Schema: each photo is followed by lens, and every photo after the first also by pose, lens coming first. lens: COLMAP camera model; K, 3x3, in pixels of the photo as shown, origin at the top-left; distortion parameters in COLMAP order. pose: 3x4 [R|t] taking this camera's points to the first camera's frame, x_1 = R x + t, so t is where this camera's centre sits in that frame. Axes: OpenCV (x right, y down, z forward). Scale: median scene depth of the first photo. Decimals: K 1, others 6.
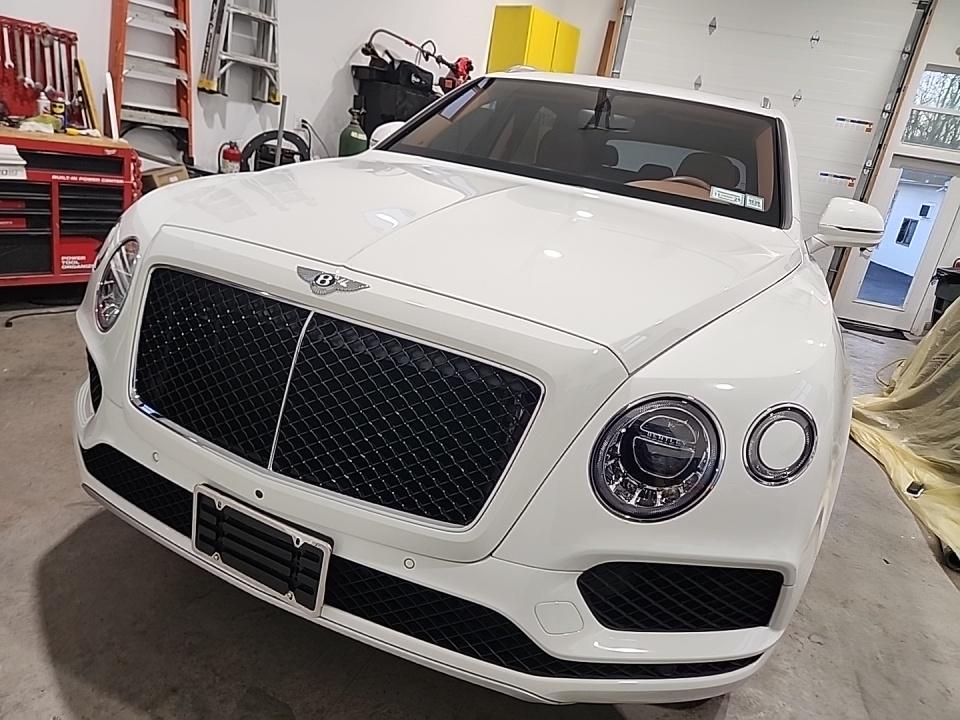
lens RADIAL K [[634.2, 0, 482.5], [0, 634.2, 357.8], [0, 0, 1]] dist [0.053975, -0.038670]
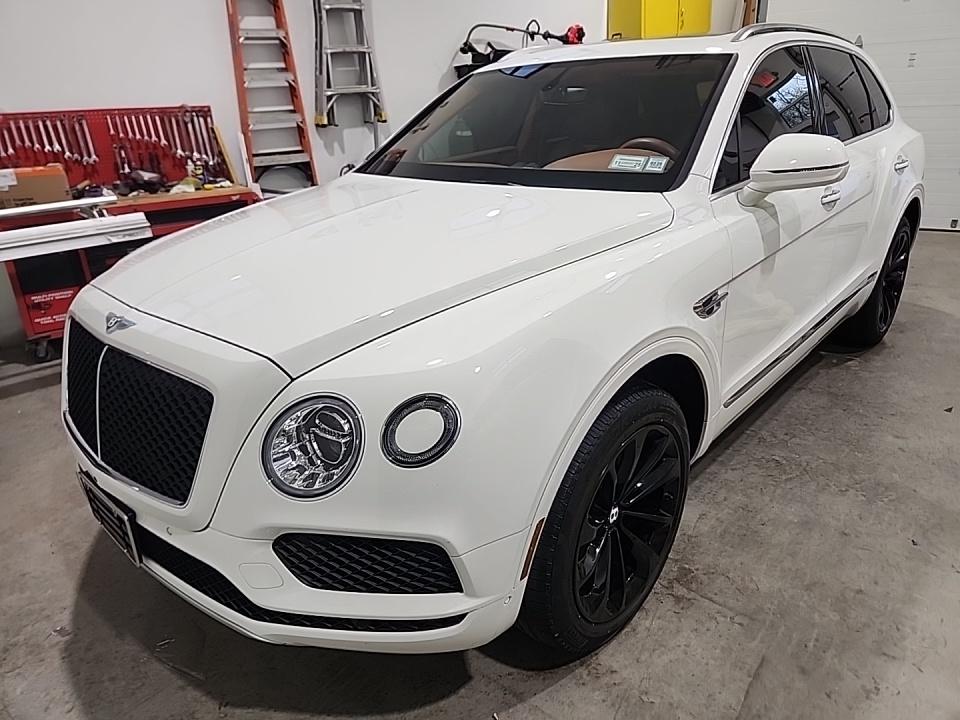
lens RADIAL K [[634.2, 0, 482.5], [0, 634.2, 357.8], [0, 0, 1]] dist [0.053975, -0.038670]
pose [[0.926714, -0.072715, -0.368664, 0.247872], [0.089558, 0.995566, 0.028758, -0.003542], [0.364939, -0.059667, 0.929118, 0.004610]]
